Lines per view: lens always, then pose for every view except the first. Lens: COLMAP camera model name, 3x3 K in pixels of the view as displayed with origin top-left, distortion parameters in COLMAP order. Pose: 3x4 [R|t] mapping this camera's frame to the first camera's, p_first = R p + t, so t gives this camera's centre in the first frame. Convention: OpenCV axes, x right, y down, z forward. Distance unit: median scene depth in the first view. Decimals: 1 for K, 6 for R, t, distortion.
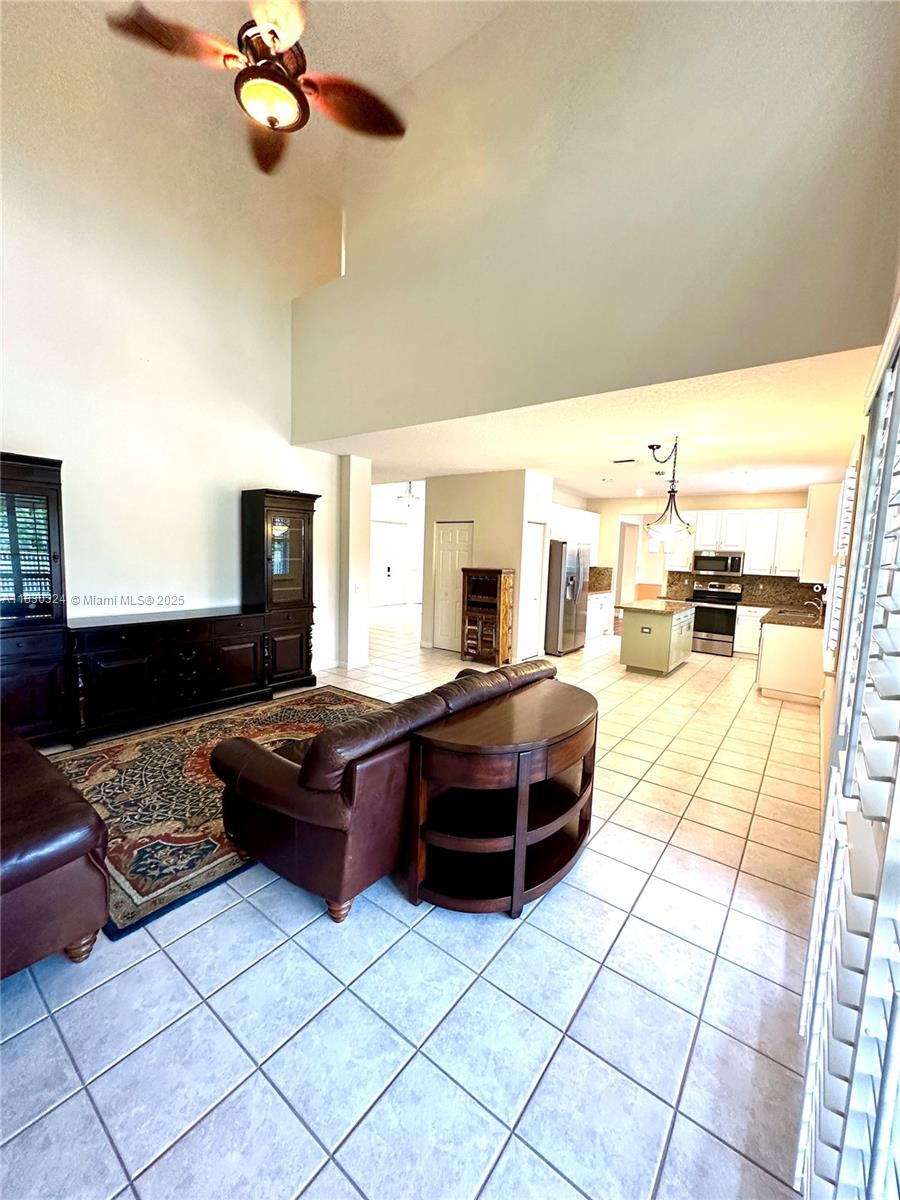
lens RADIAL K [[479.2, 0, 450.2], [0, 479.2, 598.8], [0, 0, 1]] dist [-0.002177, -0.000157]
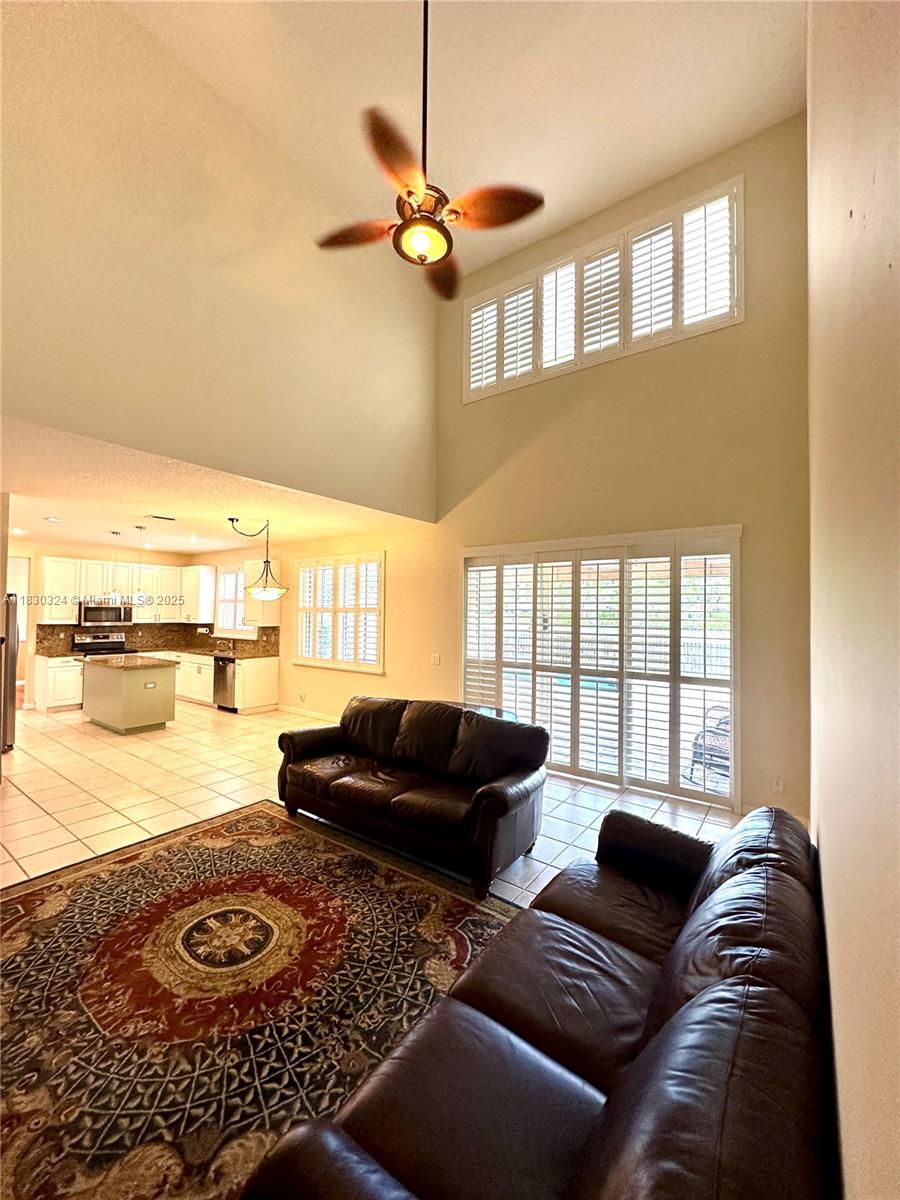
lens RADIAL K [[479.2, 0, 450.9], [0, 479.2, 602.0], [0, 0, 1]] dist [-0.002177, -0.000157]
pose [[-0.023337, -0.013029, 0.999643, -0.875868], [0.084952, 0.996273, 0.014968, -0.101421], [-0.996112, 0.085271, -0.022144, 0.586492]]
